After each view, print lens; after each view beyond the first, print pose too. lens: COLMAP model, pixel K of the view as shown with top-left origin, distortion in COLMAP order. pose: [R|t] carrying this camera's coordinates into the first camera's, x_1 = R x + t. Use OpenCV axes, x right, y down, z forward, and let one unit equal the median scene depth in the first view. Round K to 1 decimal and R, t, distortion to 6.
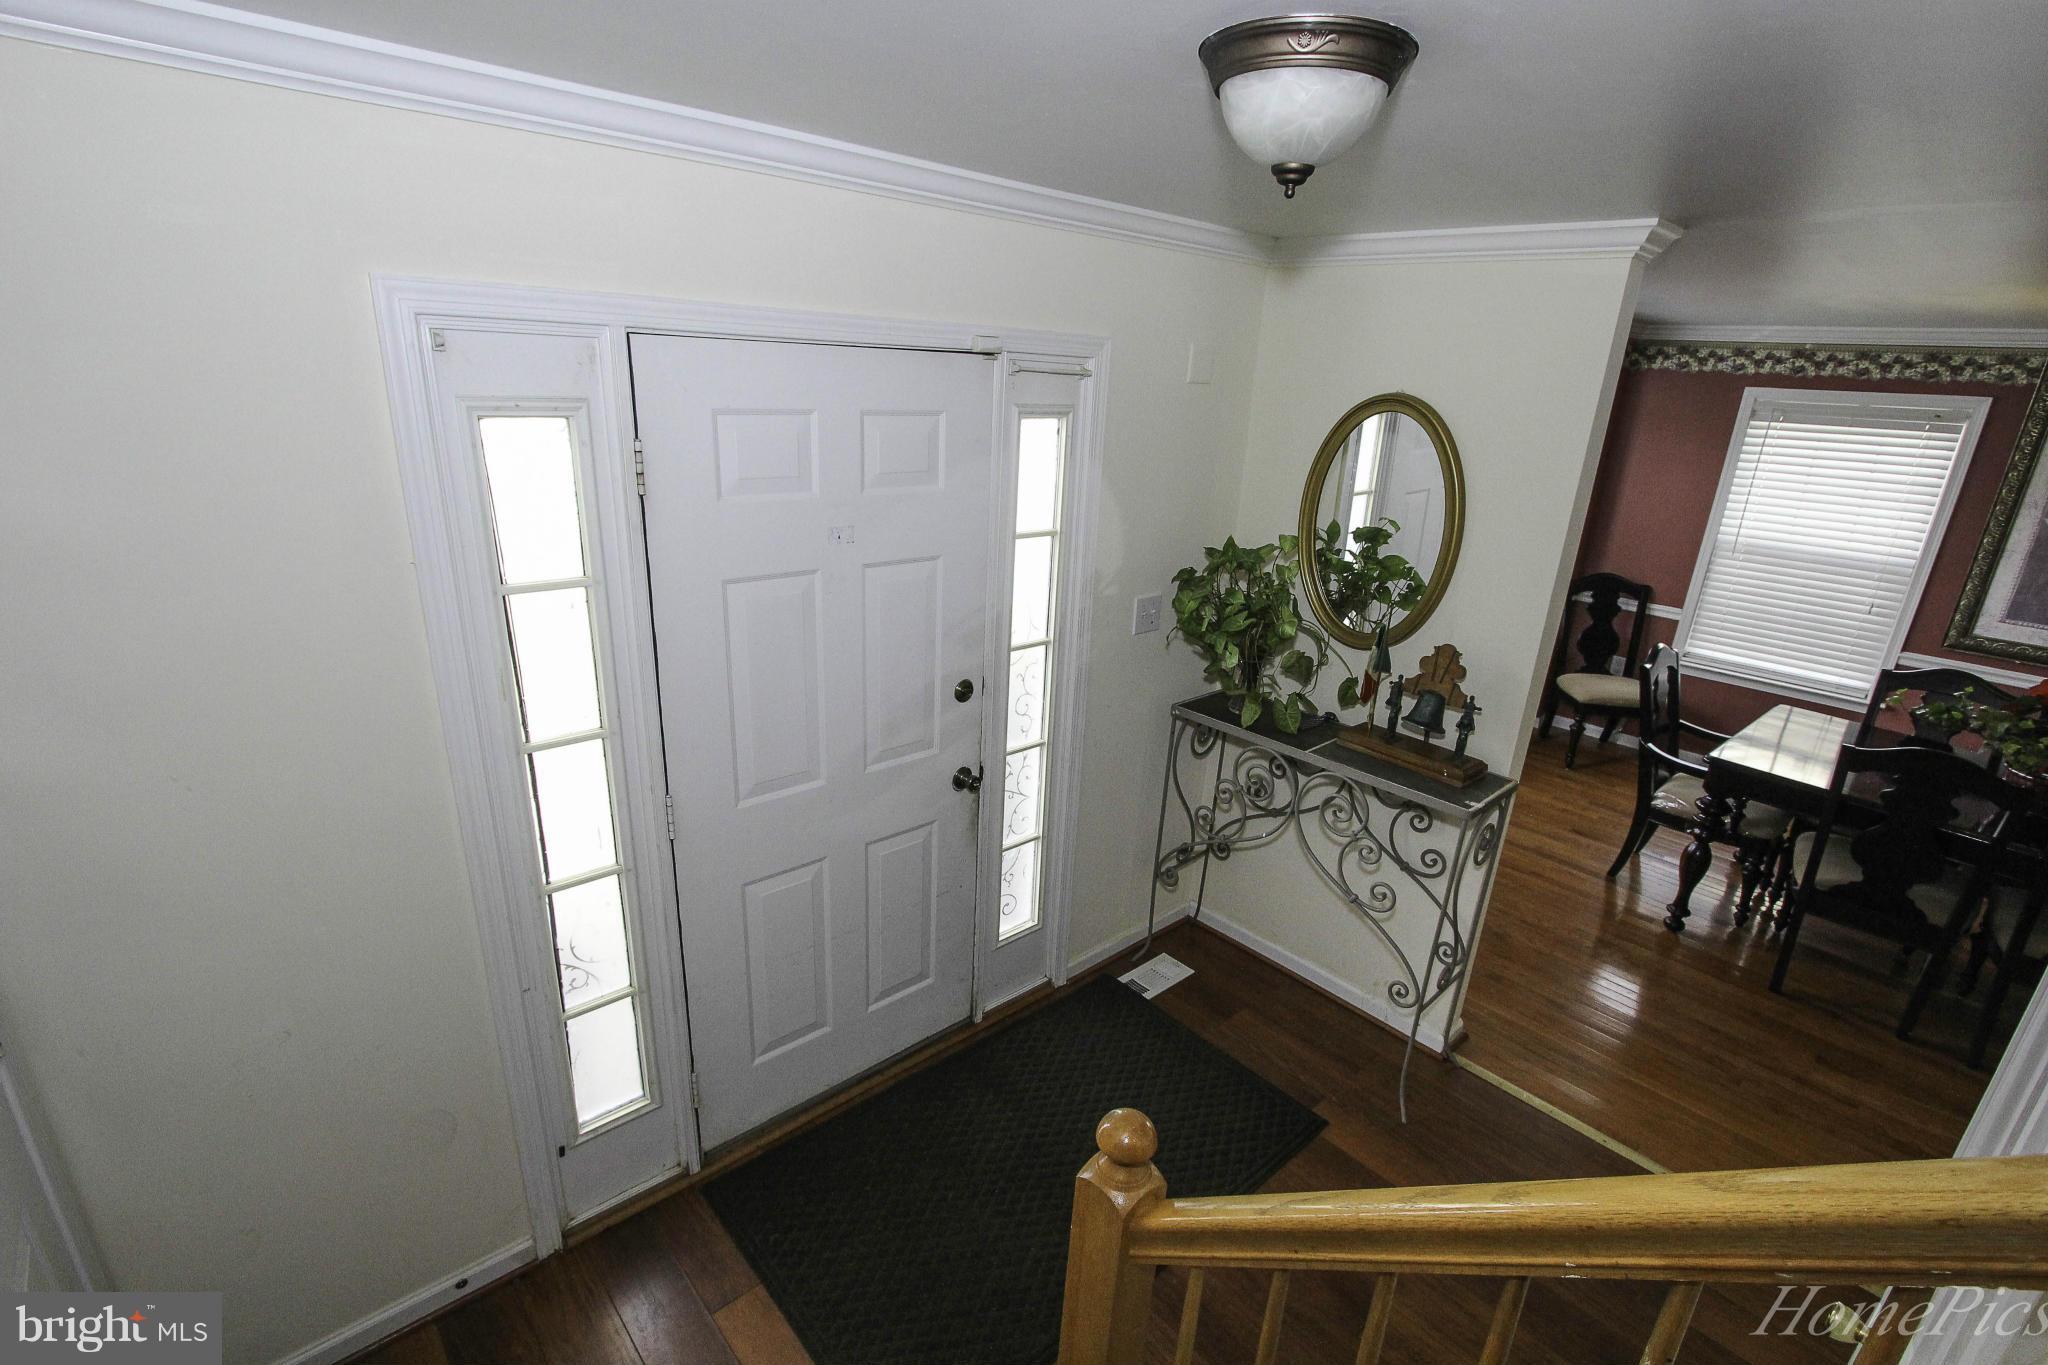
lens RADIAL K [[950.5, 0, 1048.2], [0, 950.5, 710.8], [0, 0, 1]] dist [0.000408, 0.000515]
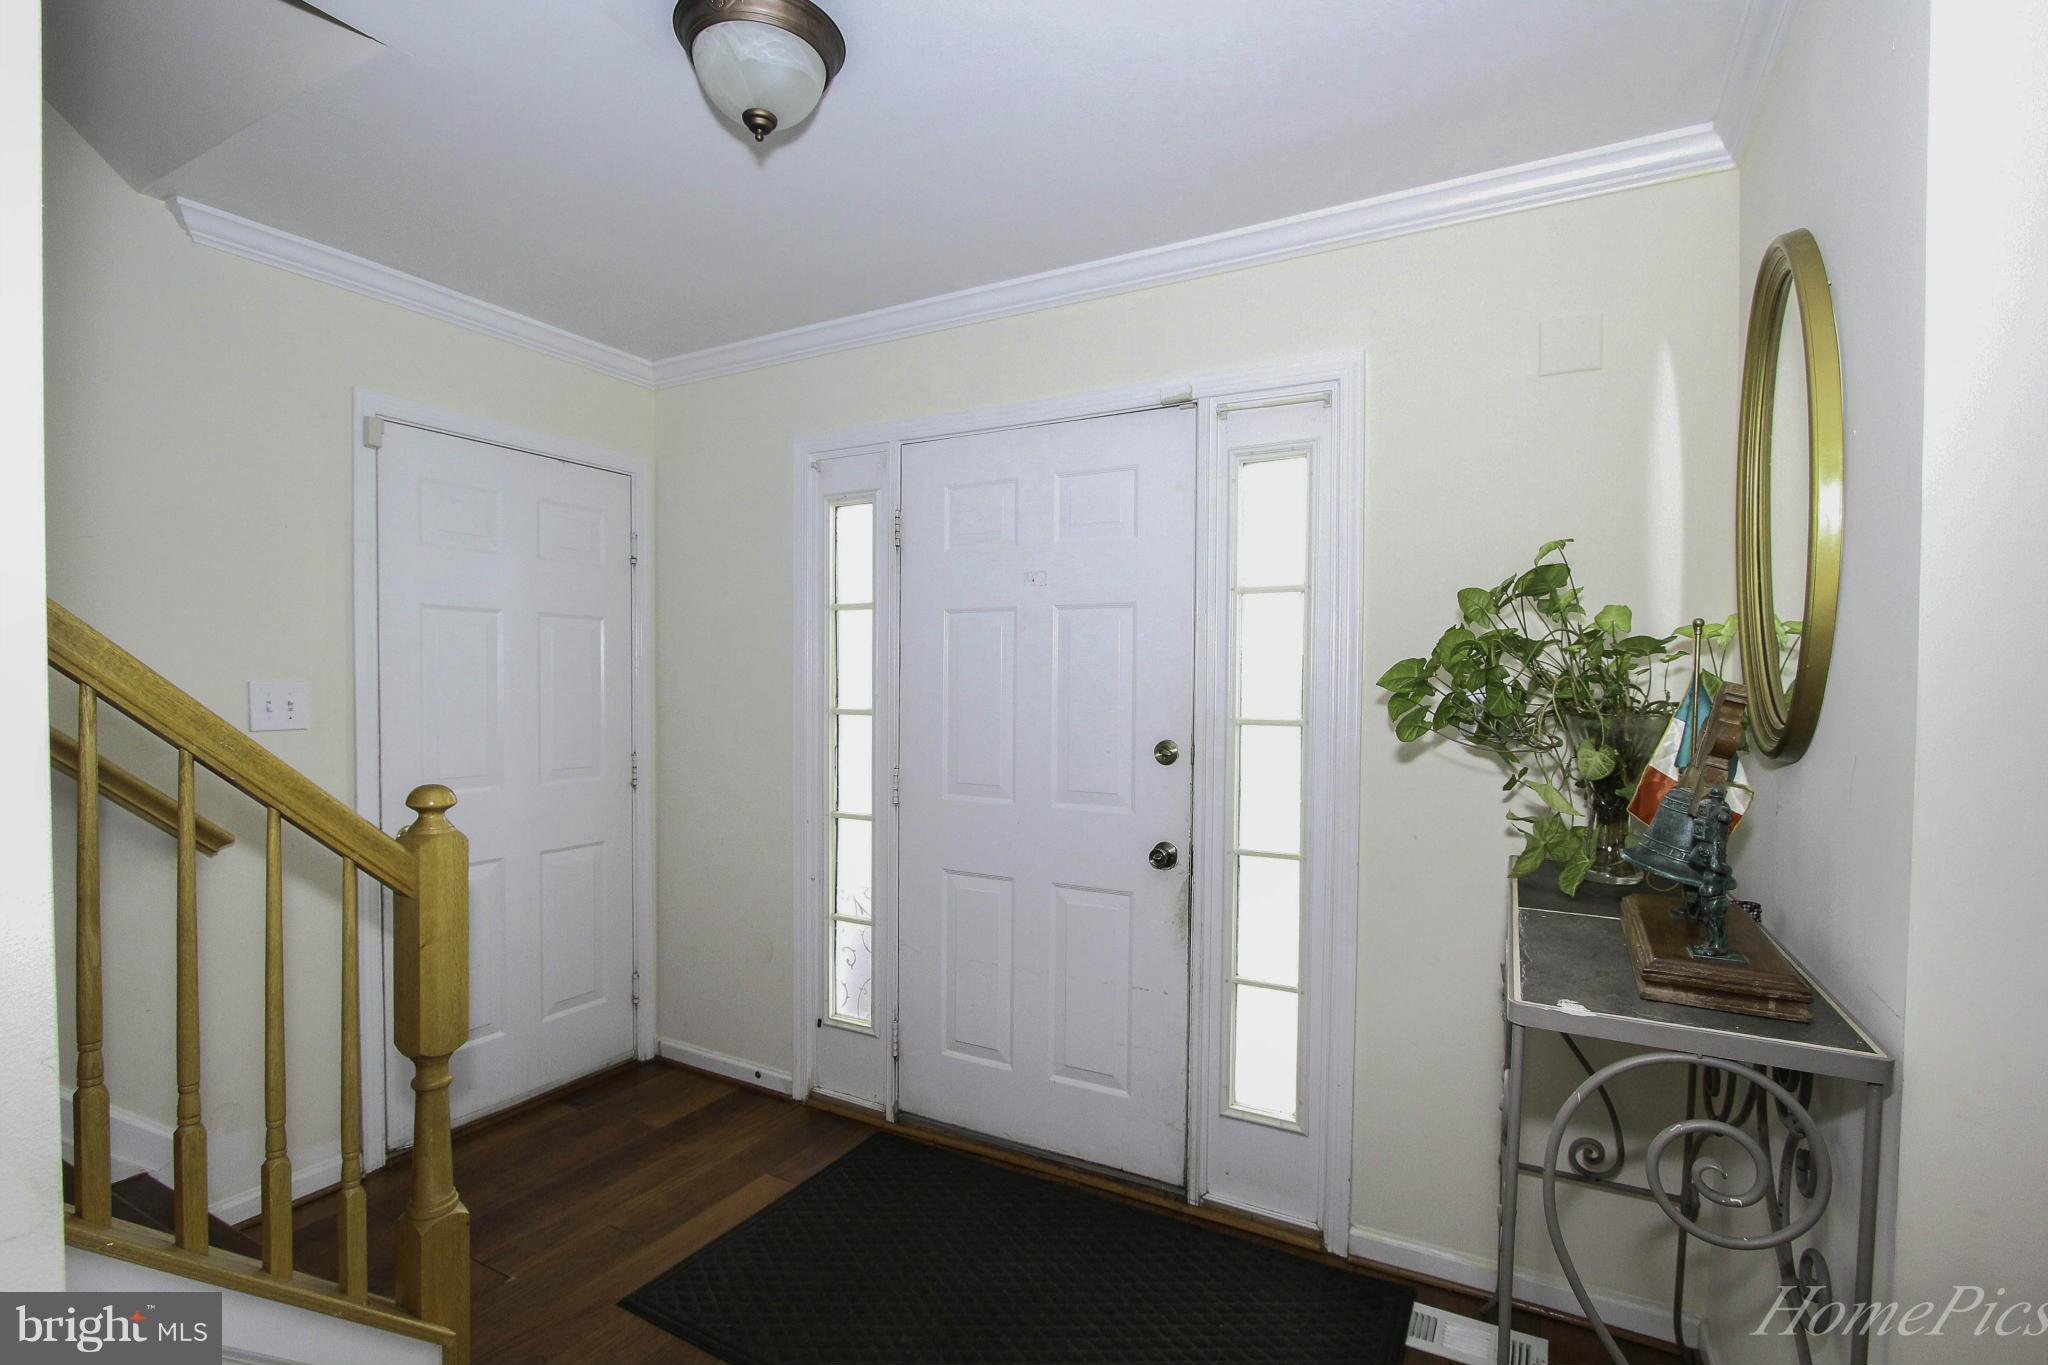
lens RADIAL K [[945.2, 0, 1029.5], [0, 945.2, 702.0], [0, 0, 1]] dist [-0.023228, 0.004656]
pose [[0.324943, -0.023359, -0.945445, 0.737390], [-0.305814, 0.943392, -0.128414, 0.090239], [0.894925, 0.330857, 0.299405, 0.598720]]
